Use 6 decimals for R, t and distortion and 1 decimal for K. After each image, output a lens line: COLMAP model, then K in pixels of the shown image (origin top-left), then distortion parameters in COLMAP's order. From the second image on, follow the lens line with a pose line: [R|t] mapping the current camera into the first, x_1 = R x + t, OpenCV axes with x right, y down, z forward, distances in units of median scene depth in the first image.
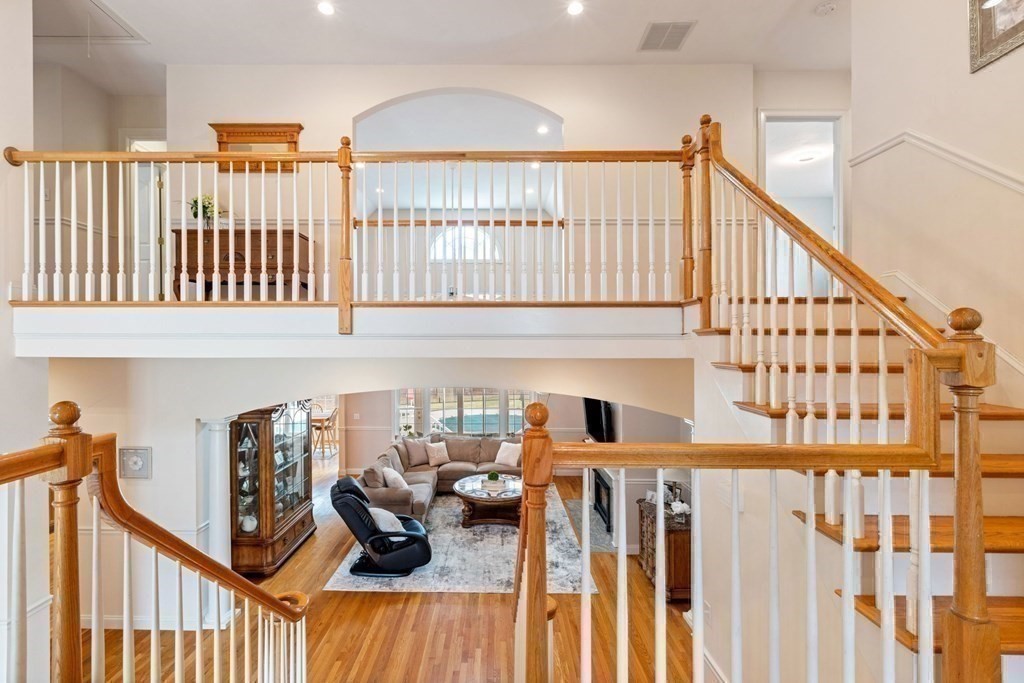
lens RADIAL K [[457.9, 0, 490.9], [0, 457.9, 344.2], [0, 0, 1]] dist [-0.000308, 0.000848]
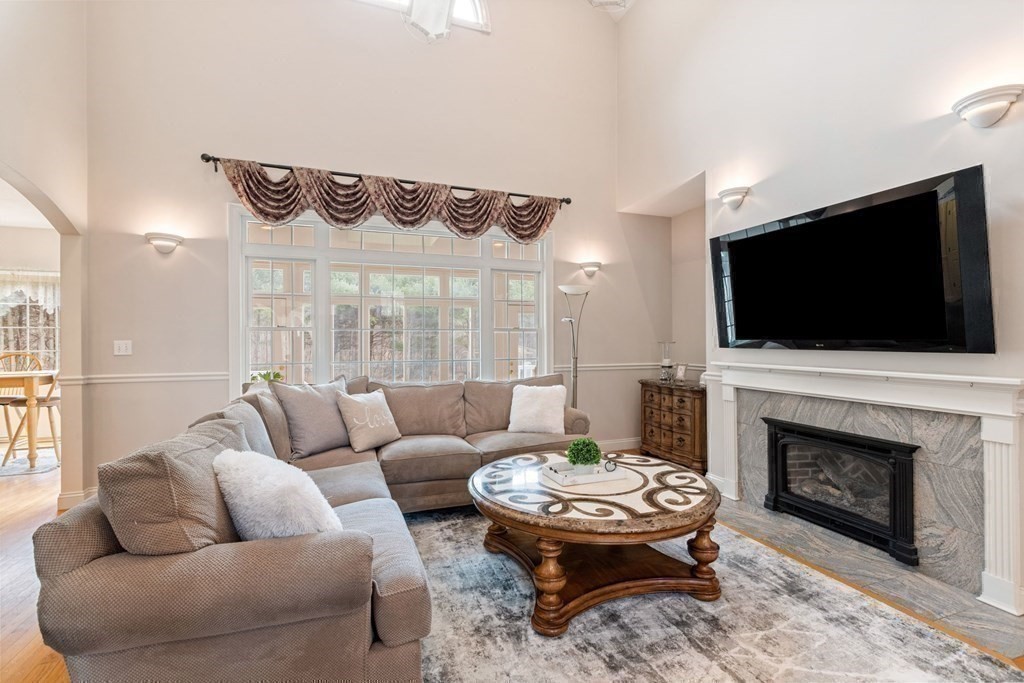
lens RADIAL K [[457.9, 0, 510.6], [0, 457.9, 336.4], [0, 0, 1]] dist [-0.000308, 0.000848]
pose [[0.931997, -0.002088, 0.362459, -0.180920], [0.006867, 0.999906, -0.011896, 0.215809], [-0.362400, 0.013576, 0.931924, 0.734870]]
